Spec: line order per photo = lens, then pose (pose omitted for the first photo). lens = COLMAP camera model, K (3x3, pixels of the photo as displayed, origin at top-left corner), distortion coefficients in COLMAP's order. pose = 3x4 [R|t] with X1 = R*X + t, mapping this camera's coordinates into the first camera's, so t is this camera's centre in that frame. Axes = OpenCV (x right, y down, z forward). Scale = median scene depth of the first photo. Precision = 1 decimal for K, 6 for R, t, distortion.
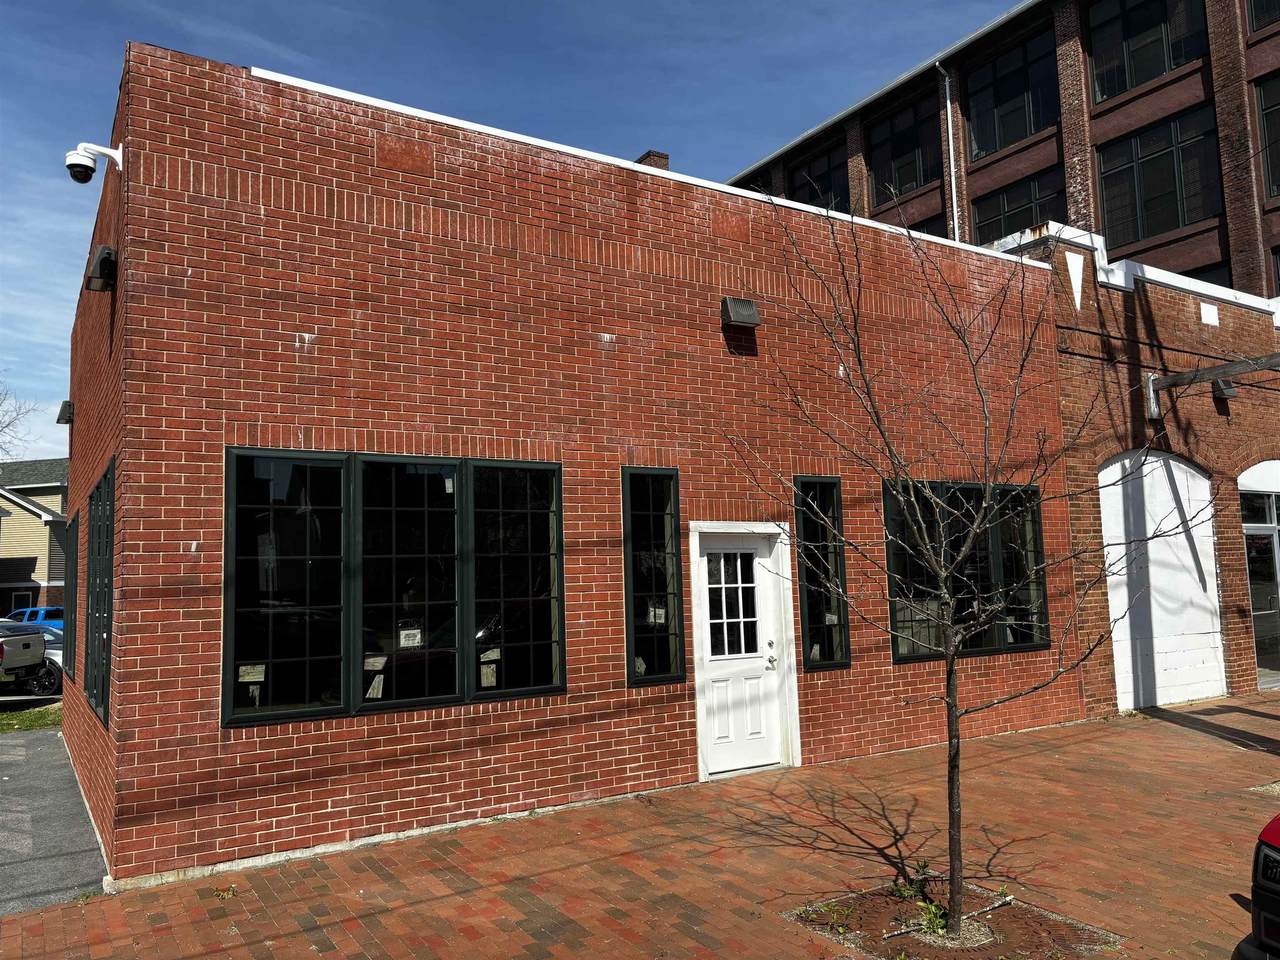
lens RADIAL K [[985.9, 0, 634.7], [0, 985.9, 484.2], [0, 0, 1]] dist [0.056710, -0.063153]
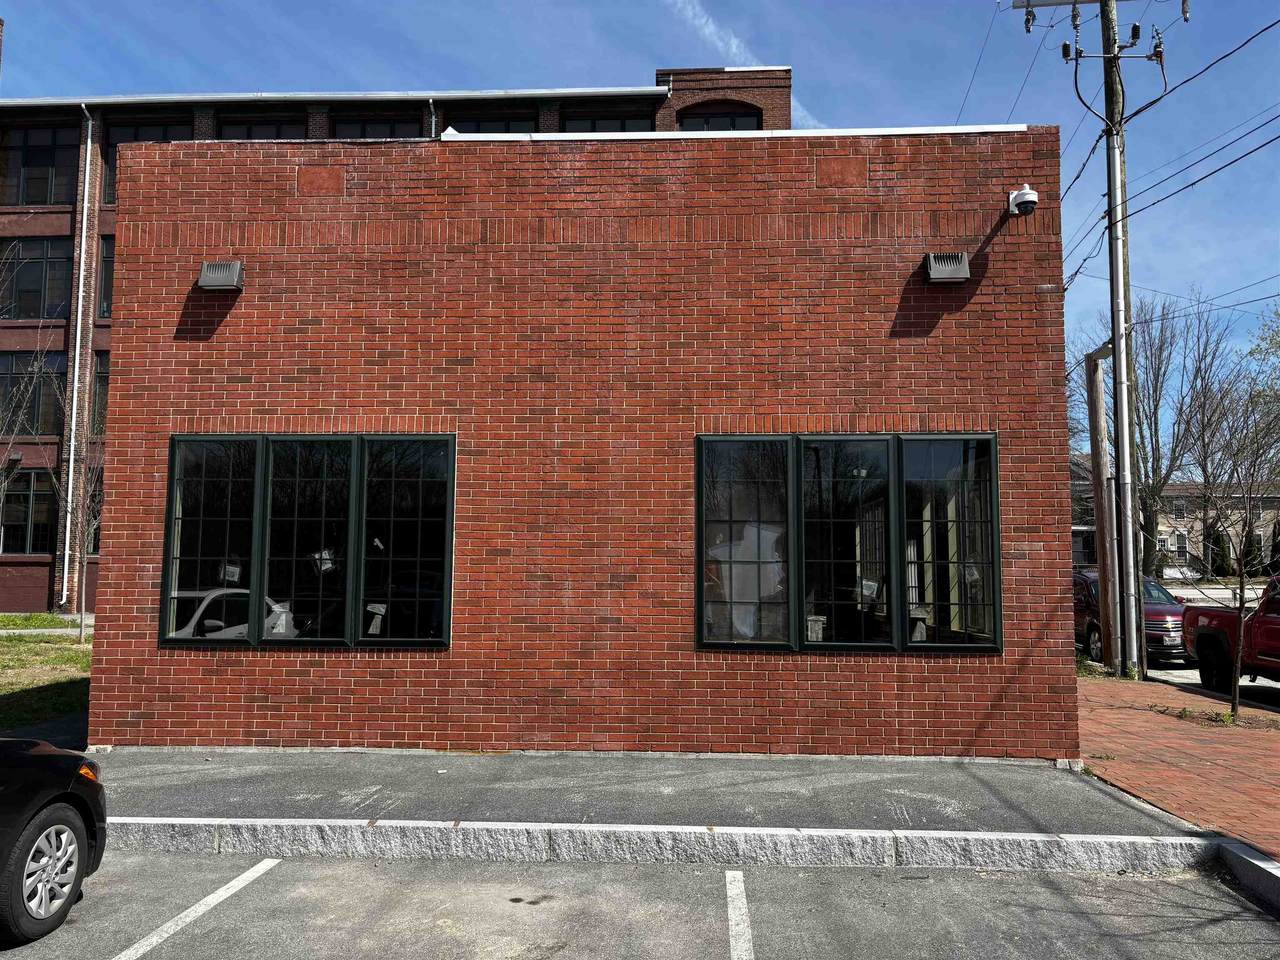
lens RADIAL K [[985.9, 0, 634.7], [0, 985.9, 484.2], [0, 0, 1]] dist [0.056710, -0.063153]
pose [[0.579097, 0.107577, 0.808129, -1.523837], [-0.108670, 0.992596, -0.054262, 0.127783], [-0.807983, -0.056396, 0.586500, 0.547196]]
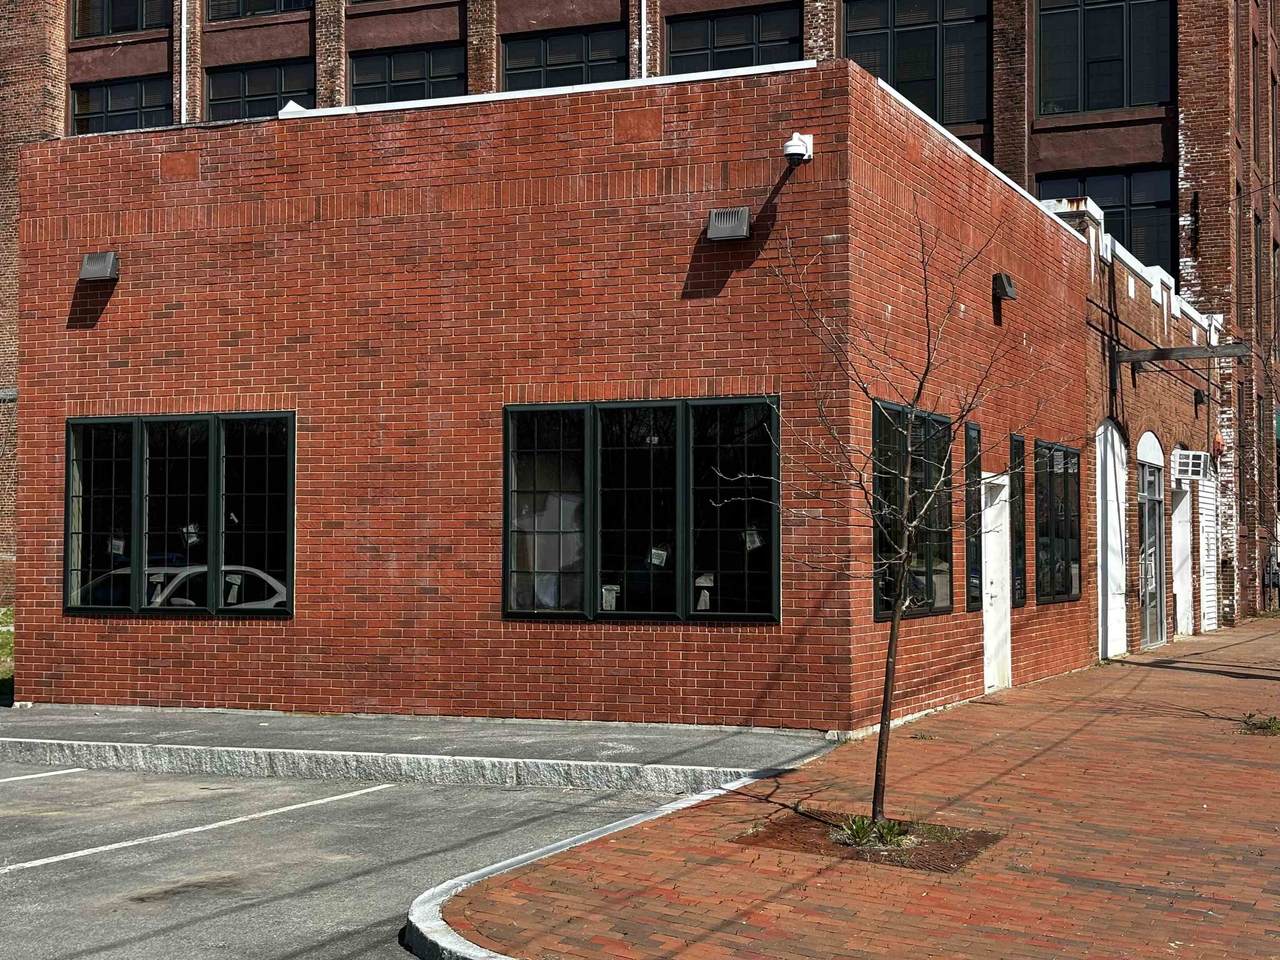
lens RADIAL K [[1971.0, 0, 640.0], [0, 1971.0, 480.0], [0, 0, 1]] dist [0.206103, -0.721899]
pose [[0.827026, 0.052310, 0.559725, -1.697587], [-0.084820, 0.995874, 0.032256, 0.007125], [-0.555728, -0.074152, 0.828051, -0.745155]]
